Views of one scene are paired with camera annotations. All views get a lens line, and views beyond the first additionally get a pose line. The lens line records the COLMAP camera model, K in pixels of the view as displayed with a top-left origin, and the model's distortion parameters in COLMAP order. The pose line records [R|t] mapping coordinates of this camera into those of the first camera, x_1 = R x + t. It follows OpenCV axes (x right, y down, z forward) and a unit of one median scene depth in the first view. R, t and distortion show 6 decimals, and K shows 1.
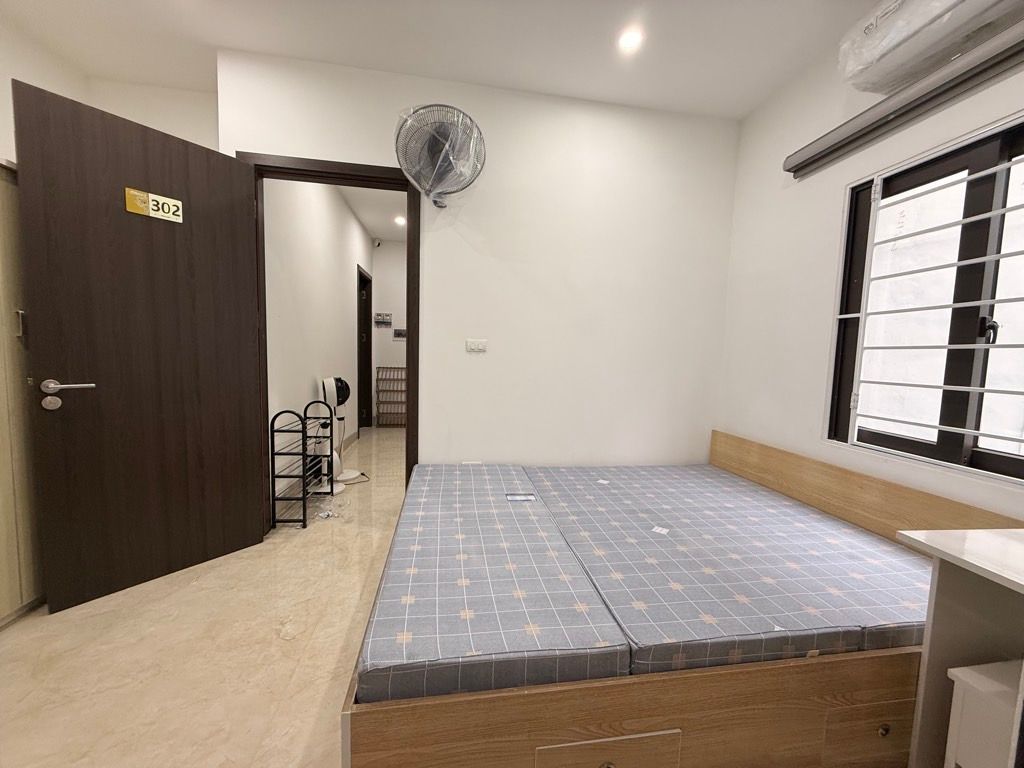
lens RADIAL K [[419.4, 0, 515.2], [0, 419.4, 387.7], [0, 0, 1]] dist [0.000860, 0.000032]
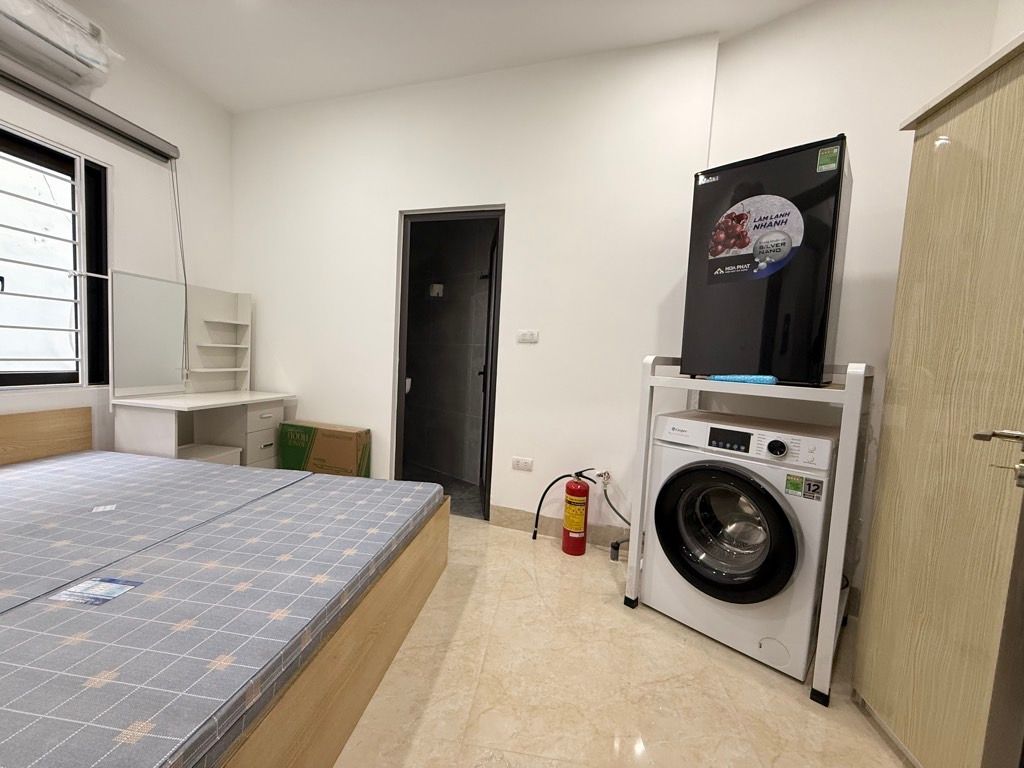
lens RADIAL K [[419.4, 0, 515.2], [0, 419.4, 387.7], [0, 0, 1]] dist [0.000860, 0.000032]
pose [[-0.960244, -0.101018, 0.260245, -0.739783], [-0.060552, 0.985408, 0.159075, -0.106294], [-0.272517, 0.136993, -0.952348, 1.721179]]
